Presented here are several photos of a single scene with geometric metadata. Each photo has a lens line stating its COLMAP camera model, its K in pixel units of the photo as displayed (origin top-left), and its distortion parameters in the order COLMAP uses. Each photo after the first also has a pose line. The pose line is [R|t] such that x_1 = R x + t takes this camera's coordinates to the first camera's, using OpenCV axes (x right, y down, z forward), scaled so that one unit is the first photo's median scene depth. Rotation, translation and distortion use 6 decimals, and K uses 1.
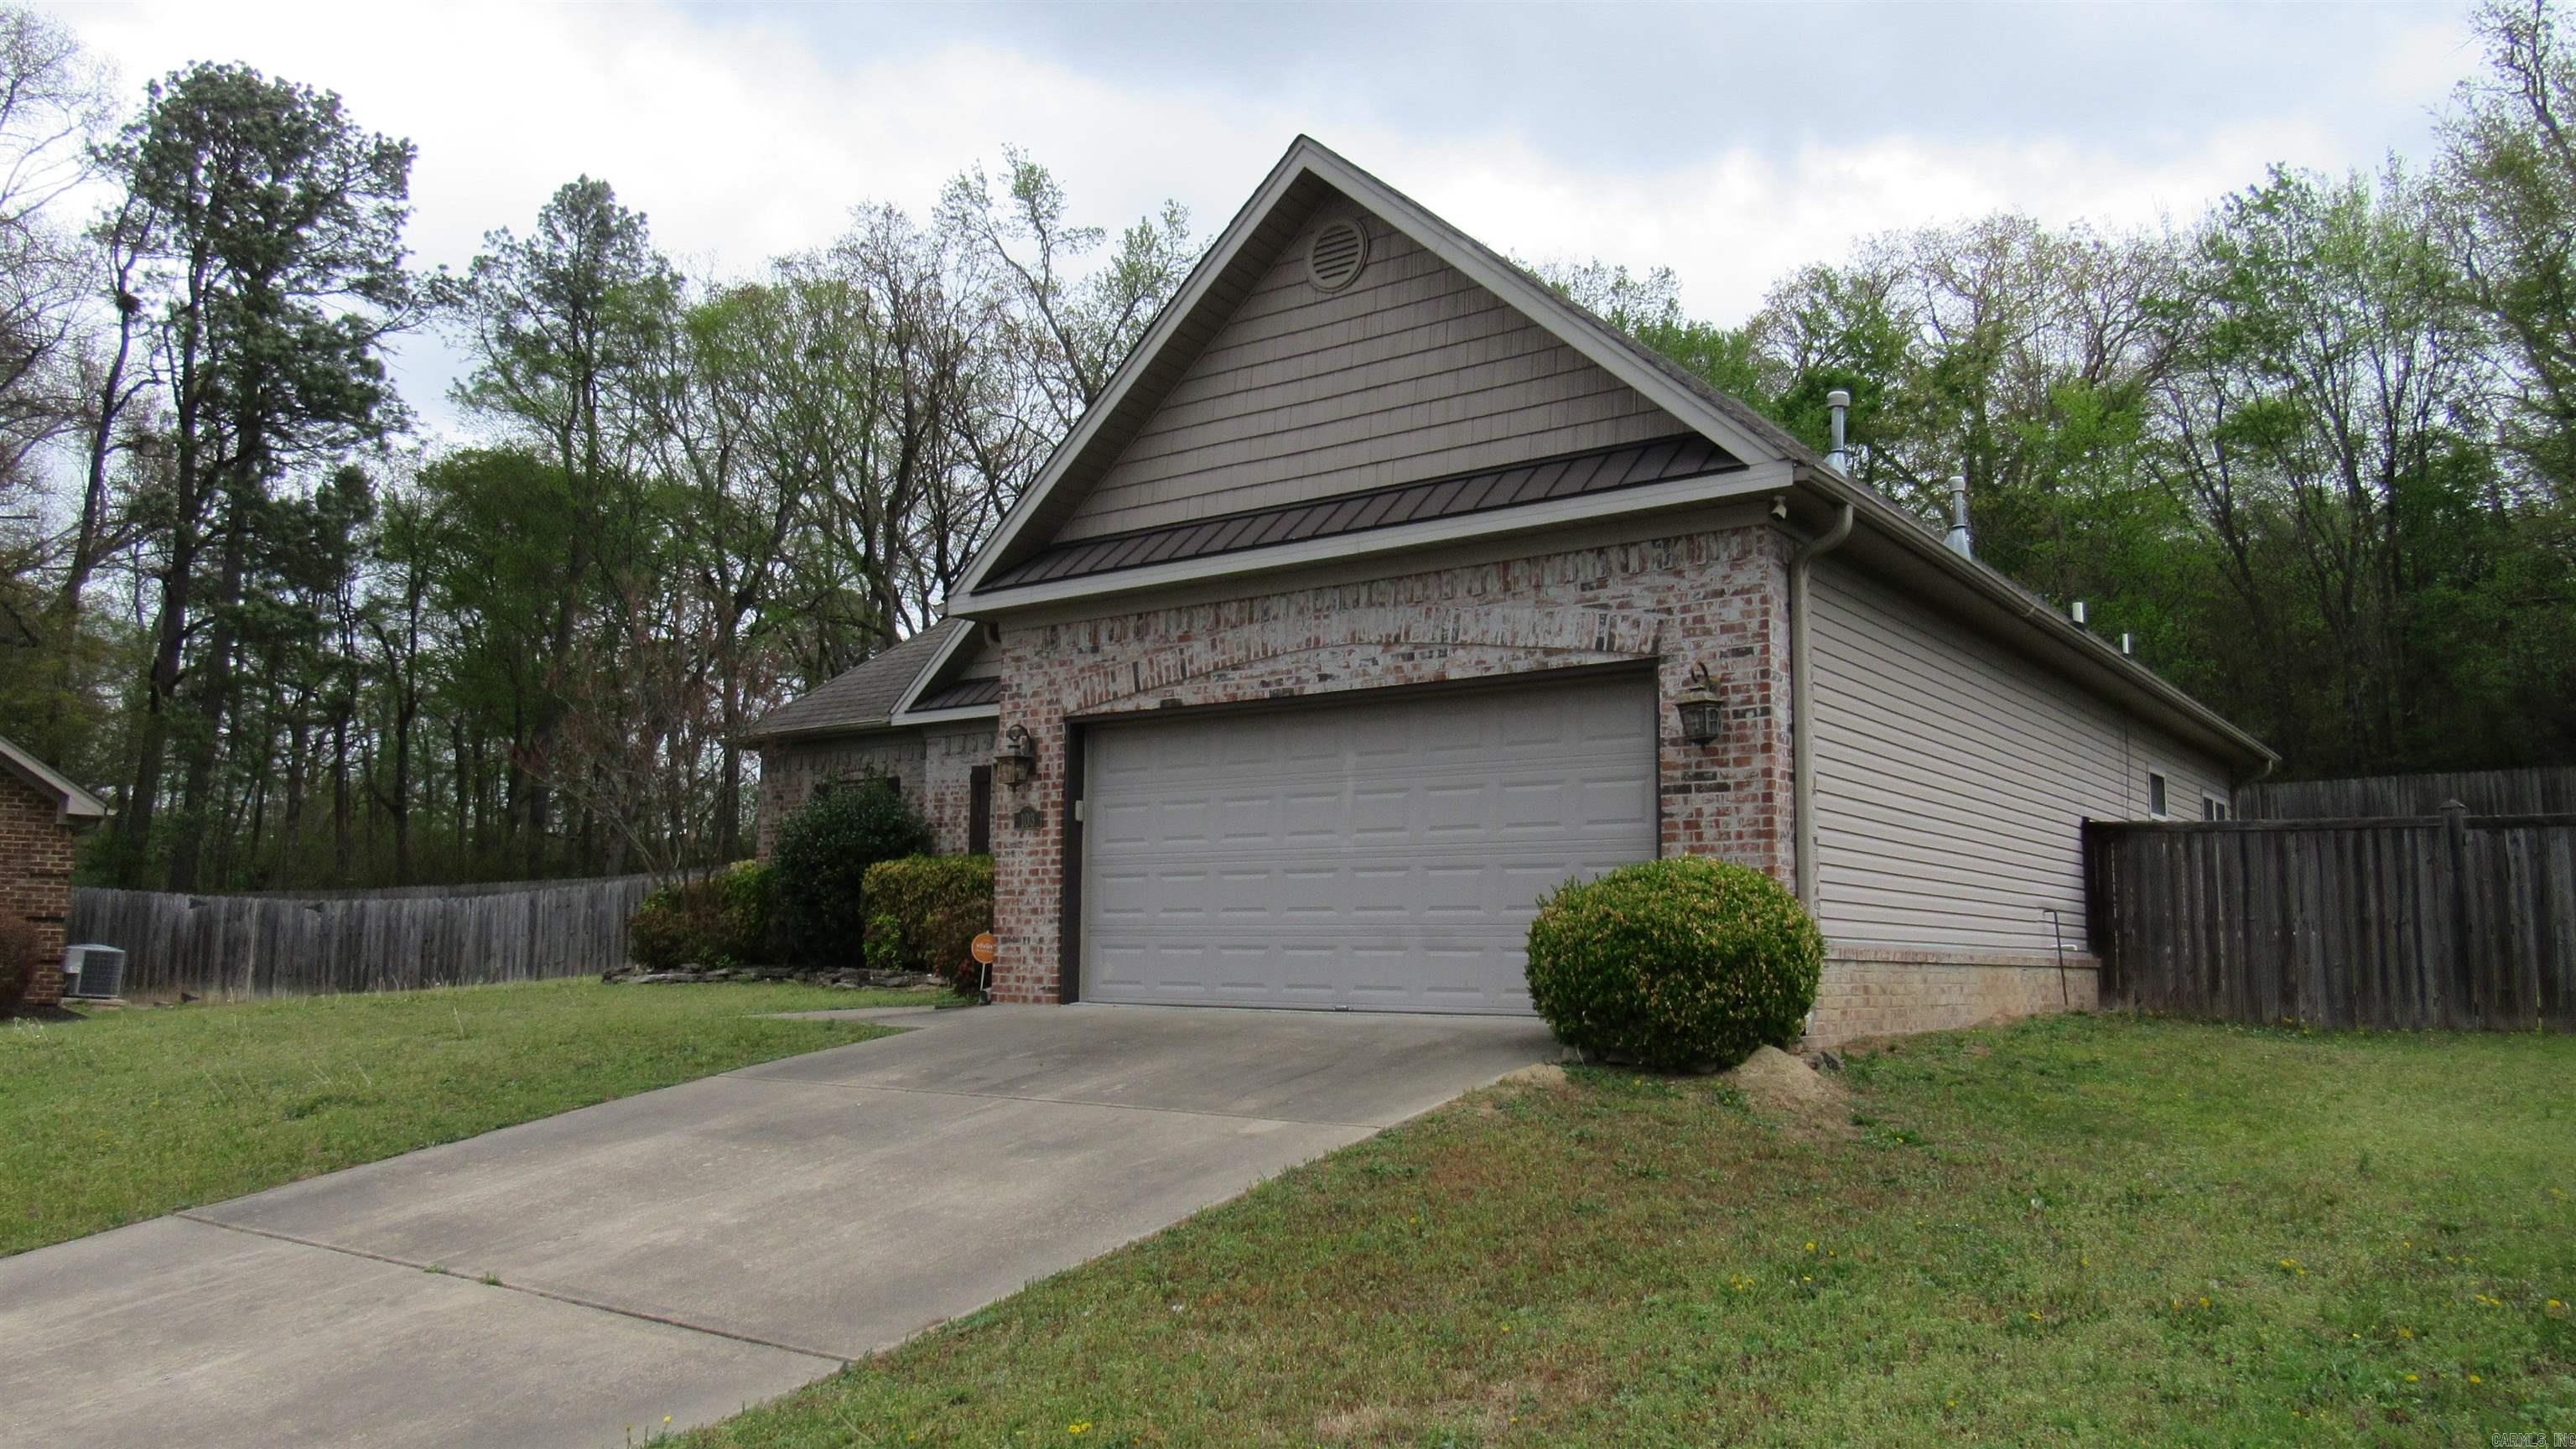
lens RADIAL K [[1841.4, 0, 1288.2], [0, 1841.4, 729.7], [0, 0, 1]] dist [-0.028076, 0.004263]
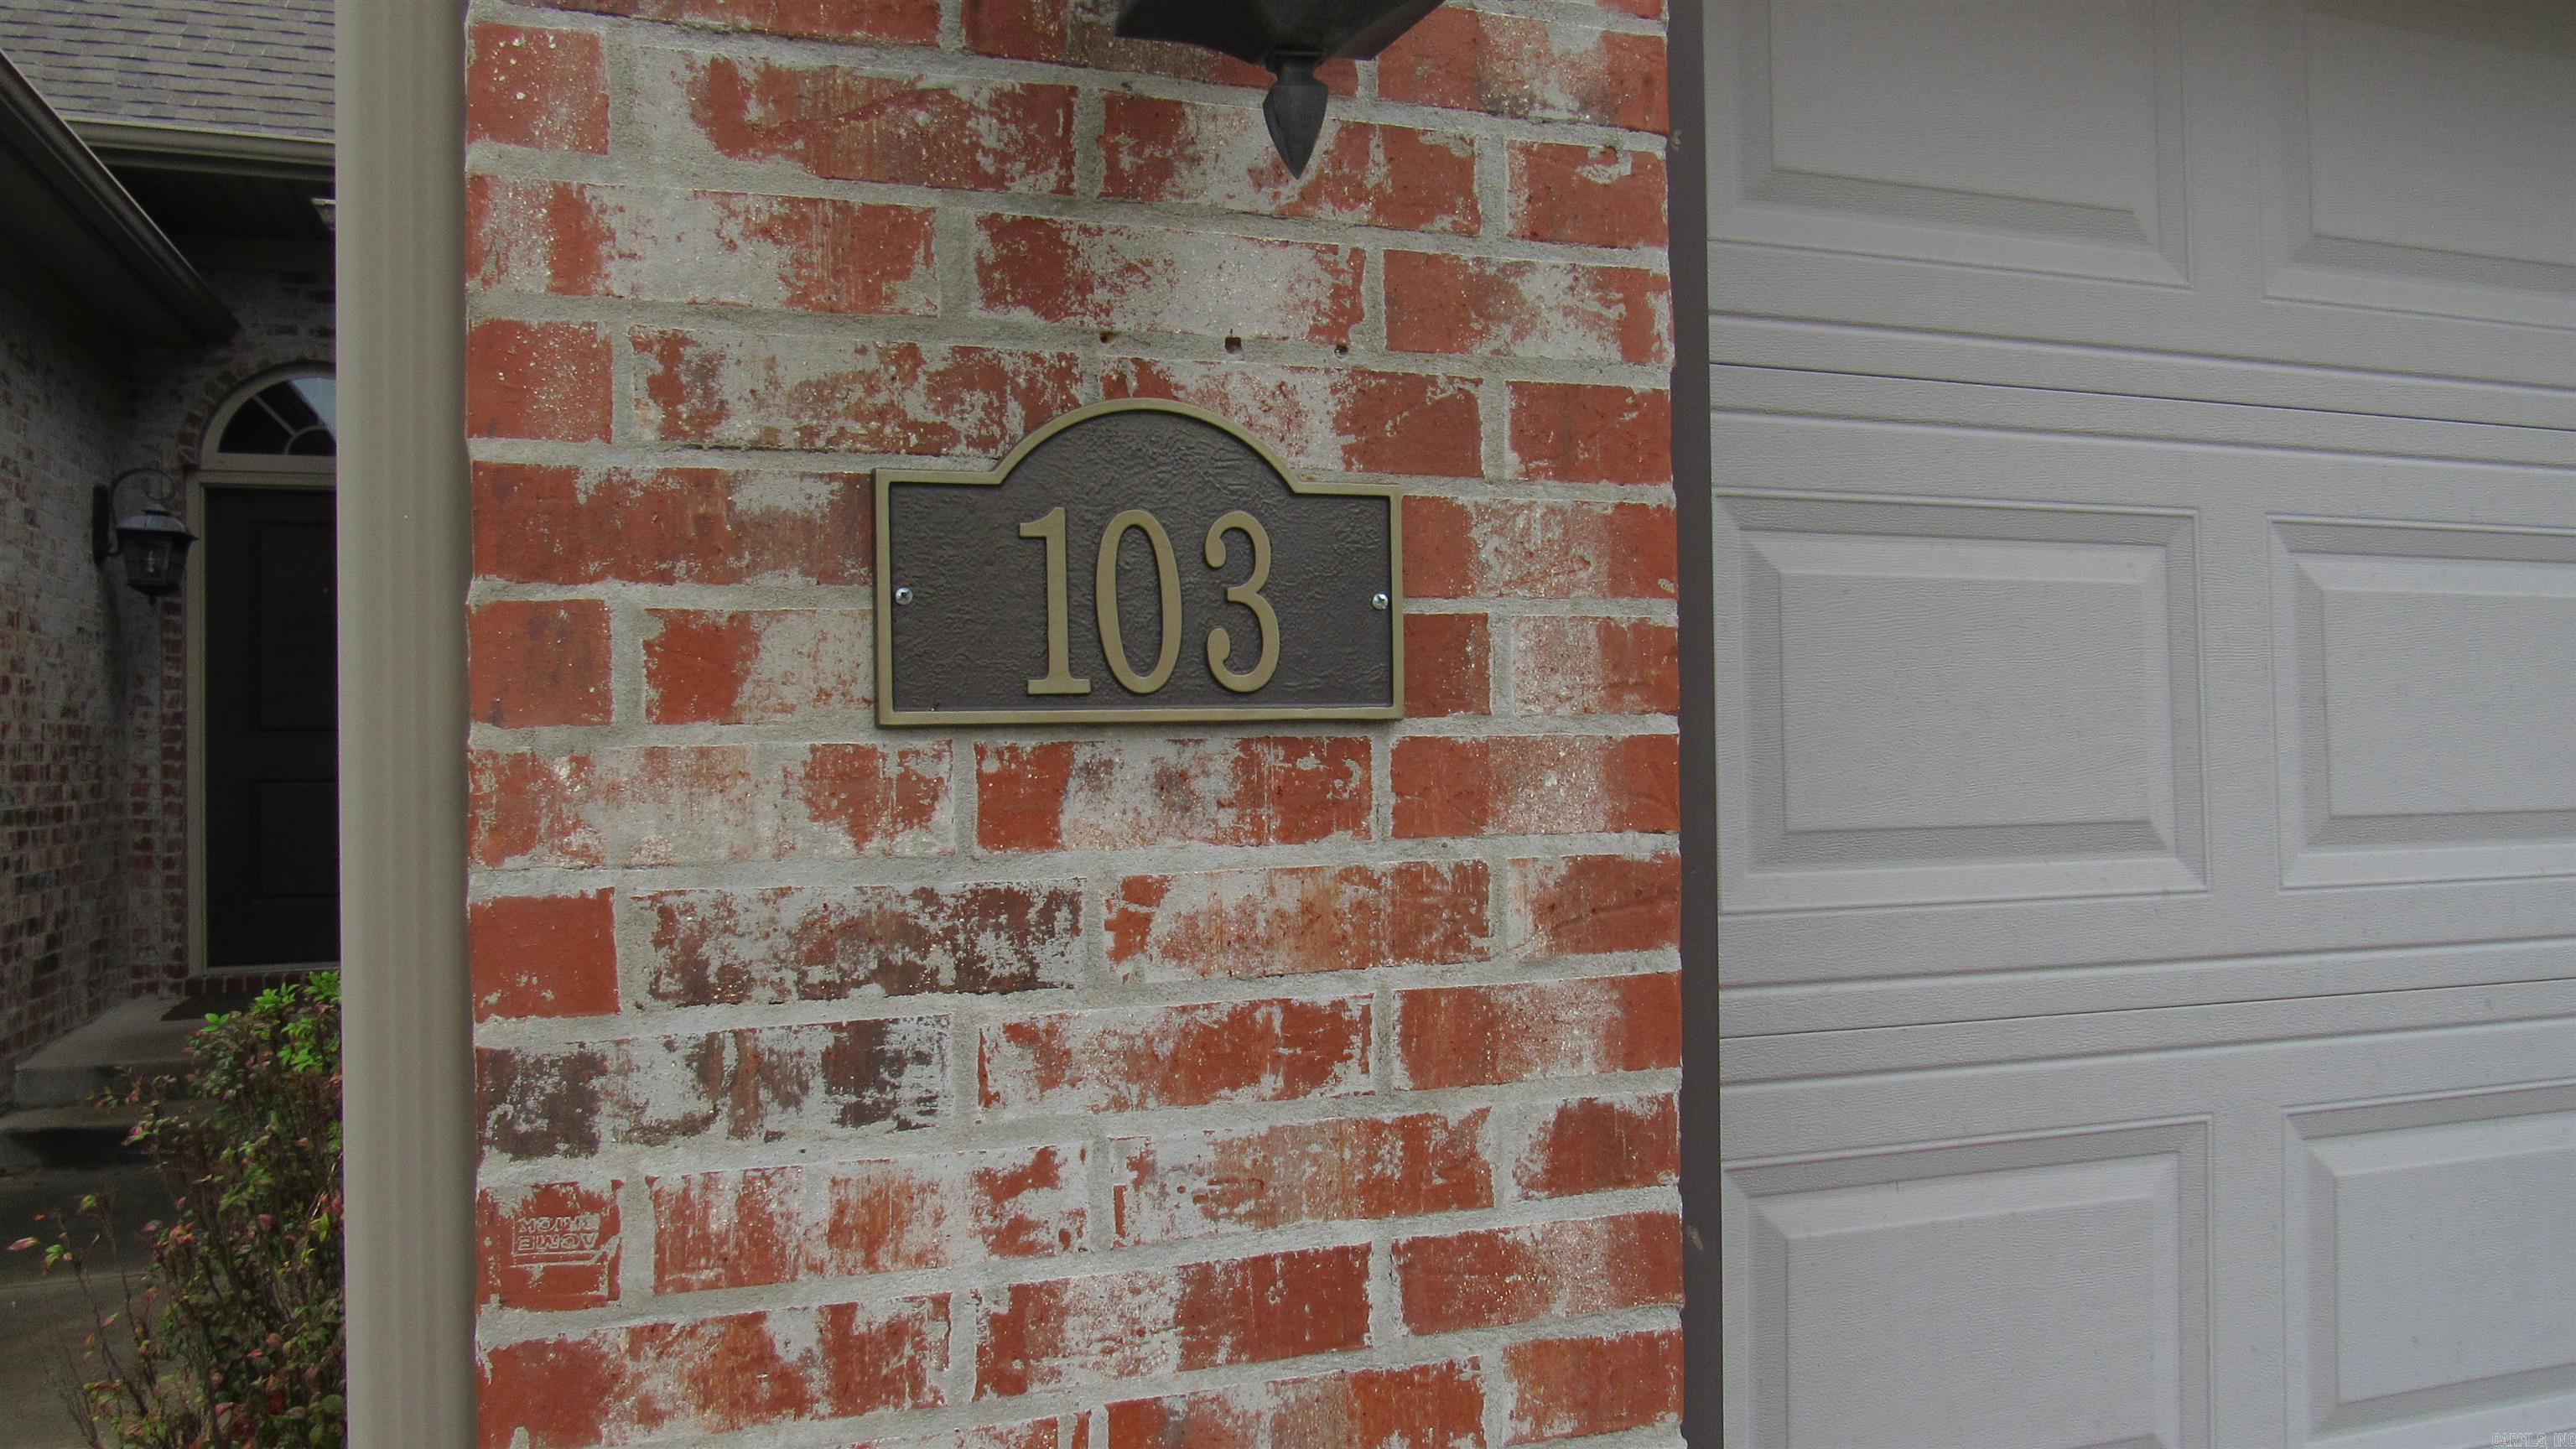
lens RADIAL K [[1841.4, 0, 1285.3], [0, 1841.4, 731.3], [0, 0, 1]] dist [-0.028076, 0.004263]
pose [[0.563179, -0.004761, 0.826321, -0.215058], [-0.090556, 0.993605, 0.067443, 0.052997], [-0.821358, -0.112810, 0.559146, 1.035927]]
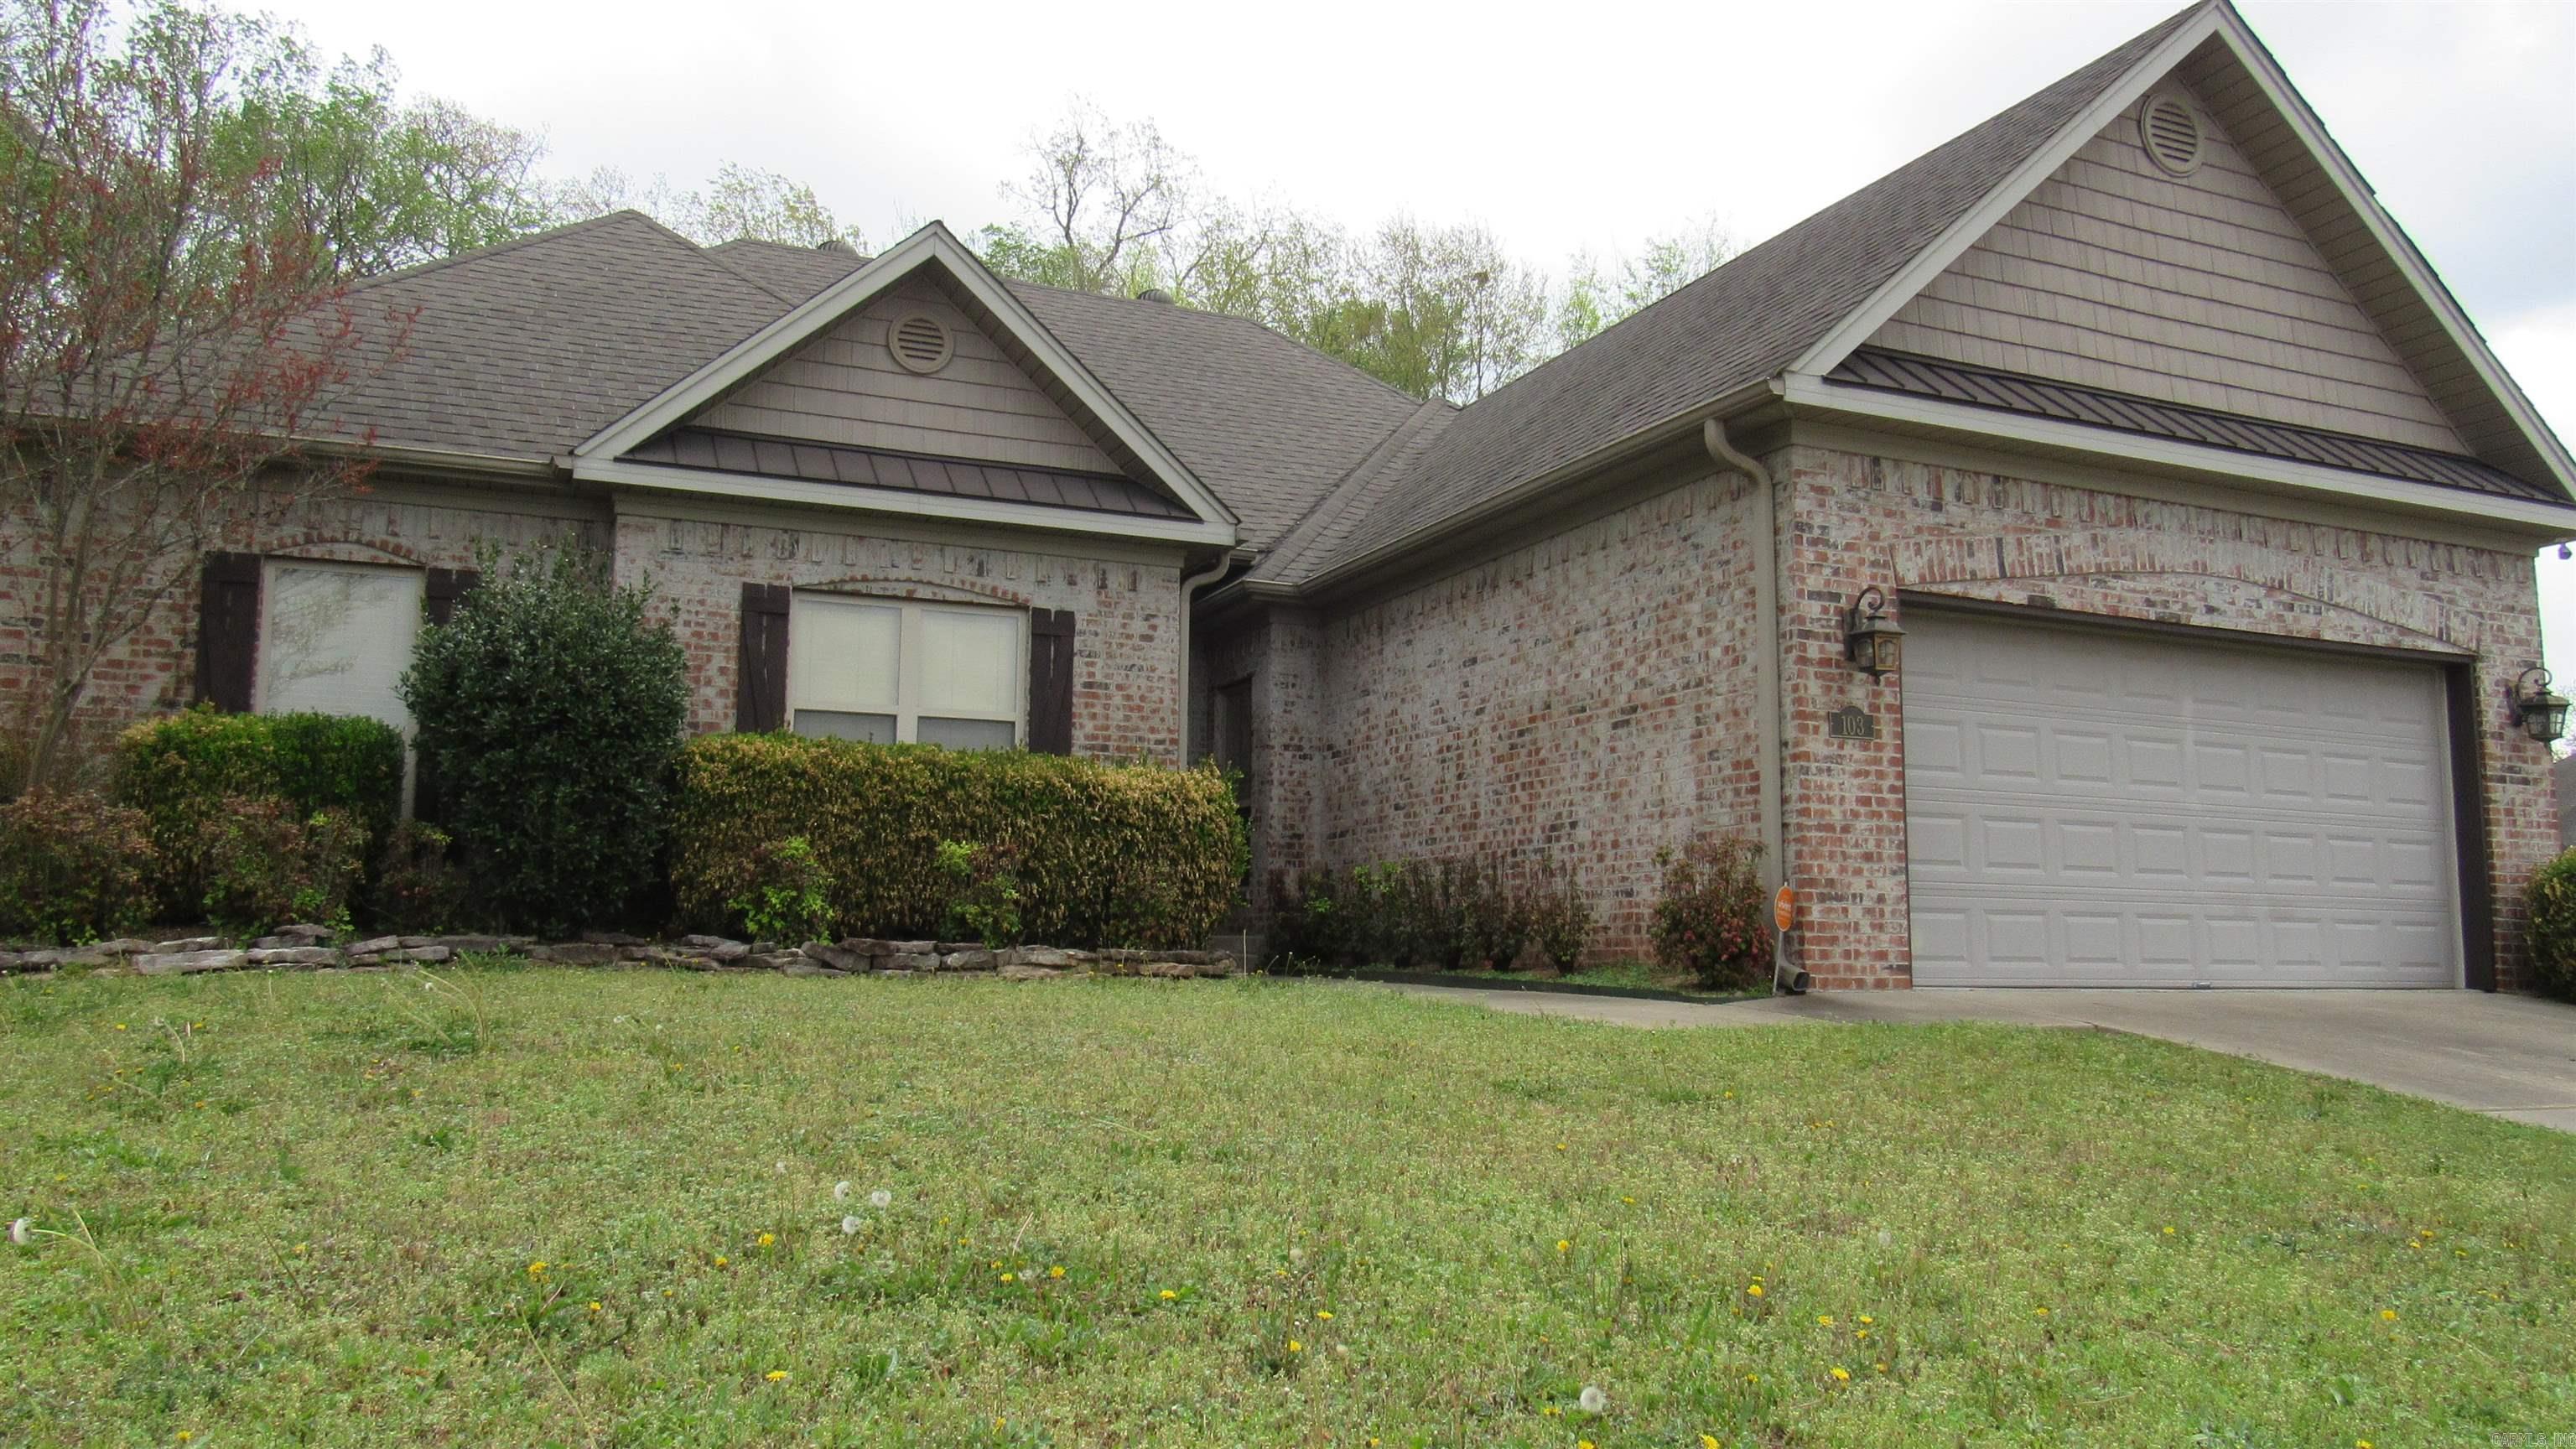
lens RADIAL K [[1841.4, 0, 1307.6], [0, 1841.4, 727.9], [0, 0, 1]] dist [-0.028076, 0.004263]
pose [[0.495768, 0.105689, 0.862000, -0.910917], [-0.115134, 0.991805, -0.055387, 0.121536], [-0.860789, -0.071786, 0.503874, 0.898290]]
